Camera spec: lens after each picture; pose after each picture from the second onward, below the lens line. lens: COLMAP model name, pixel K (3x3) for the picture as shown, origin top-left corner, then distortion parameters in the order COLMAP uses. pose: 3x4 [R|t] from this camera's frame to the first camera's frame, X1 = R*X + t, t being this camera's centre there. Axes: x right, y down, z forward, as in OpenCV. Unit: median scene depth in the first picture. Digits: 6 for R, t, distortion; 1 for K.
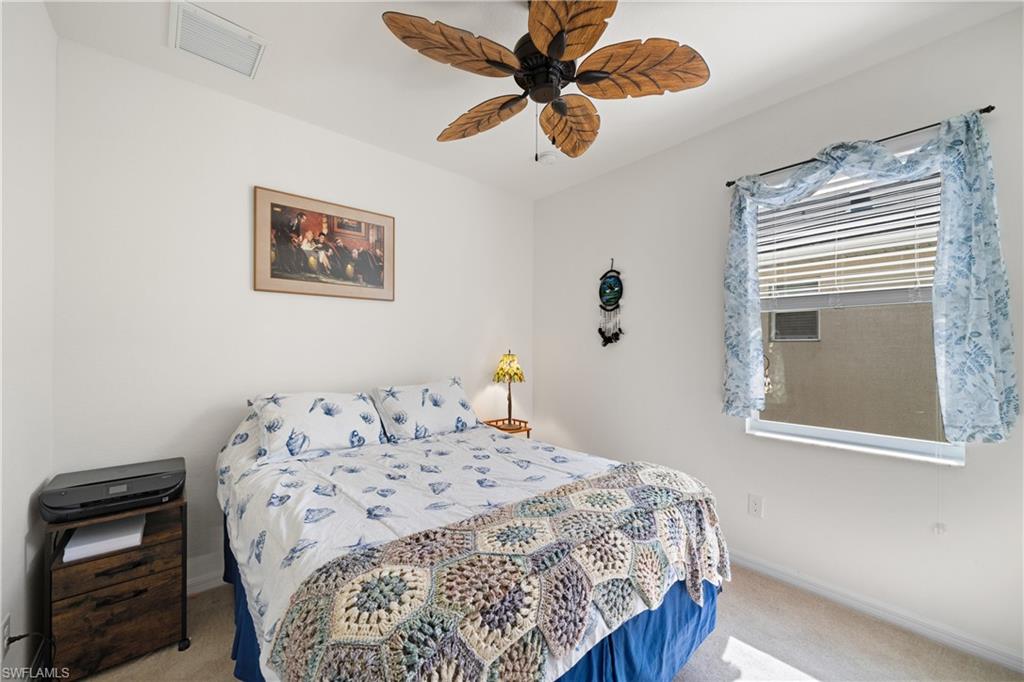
lens RADIAL K [[389.8, 0, 504.4], [0, 389.8, 347.2], [0, 0, 1]] dist [-0.000117, -0.000179]
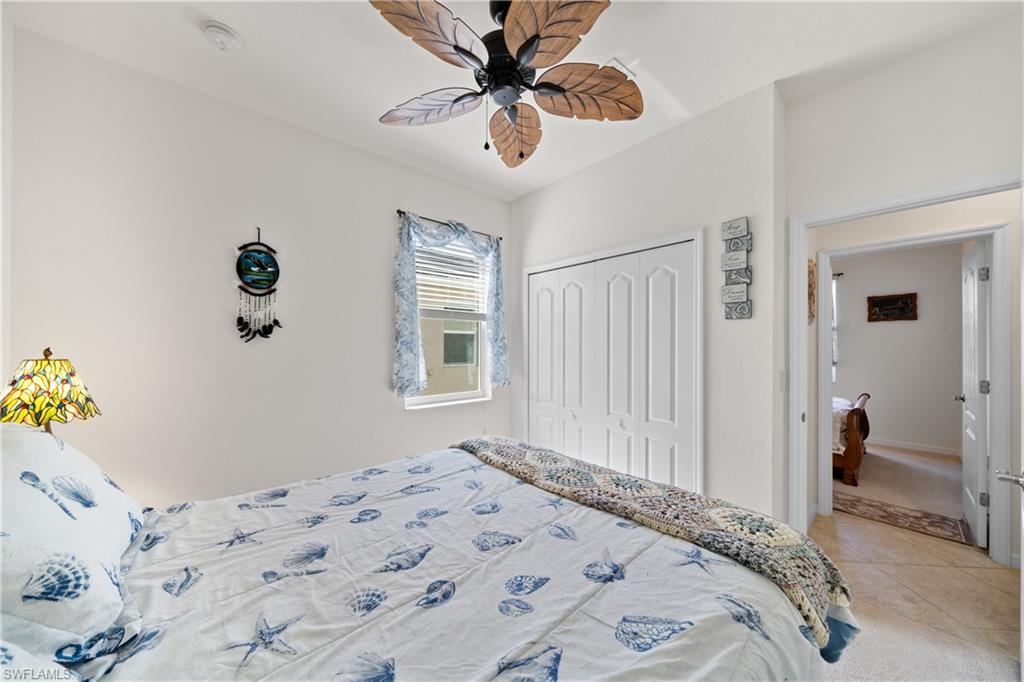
lens RADIAL K [[365.9, 0, 492.1], [0, 365.9, 345.4], [0, 0, 1]] dist [-0.002212, -0.000146]
pose [[-0.014733, -0.005929, 0.999874, -0.658278], [-0.002721, 0.999979, 0.005889, -0.001908], [-0.999888, -0.002633, -0.014749, 0.802468]]
